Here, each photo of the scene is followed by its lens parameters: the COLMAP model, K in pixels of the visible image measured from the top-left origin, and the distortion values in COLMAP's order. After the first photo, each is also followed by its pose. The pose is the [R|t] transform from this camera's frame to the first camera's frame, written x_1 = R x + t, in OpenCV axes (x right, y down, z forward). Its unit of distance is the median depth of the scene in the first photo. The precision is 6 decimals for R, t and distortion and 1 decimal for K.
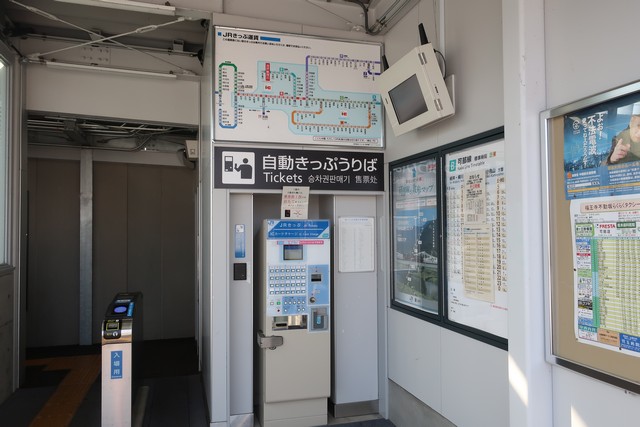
lens RADIAL K [[502.7, 0, 320.0], [0, 502.7, 213.5], [0, 0, 1]] dist [-0.007802, 0.003341]
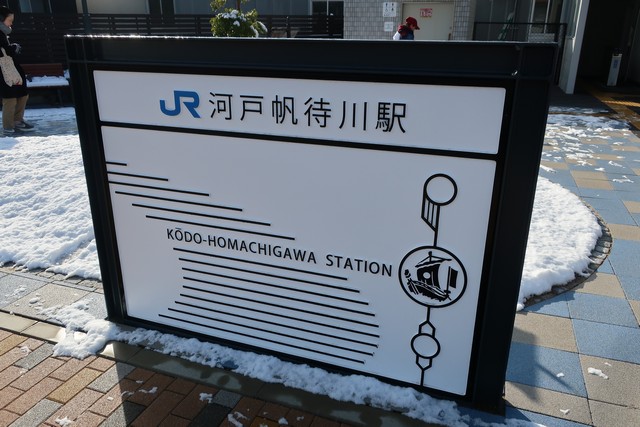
lens RADIAL K [[502.7, 0, 320.0], [0, 502.7, 213.5], [0, 0, 1]] dist [-0.007802, 0.003341]
pose [[0.819603, 0.209901, -0.533098, -0.013056], [0.006526, 0.926992, 0.375025, -0.054743], [0.572895, -0.310850, 0.758395, -3.130616]]
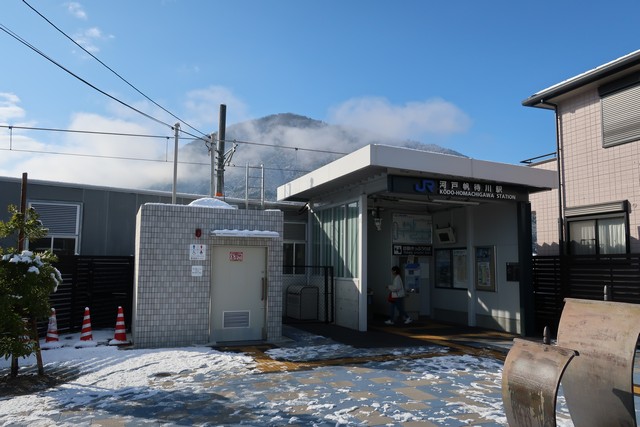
lens RADIAL K [[502.7, 0, 320.0], [0, 502.7, 213.5], [0, 0, 1]] dist [-0.007802, 0.003341]
pose [[0.994199, 0.027270, 0.104046, -1.209896], [-0.019749, 0.997162, -0.072646, -0.080815], [-0.105732, 0.070170, 0.991916, -2.876866]]
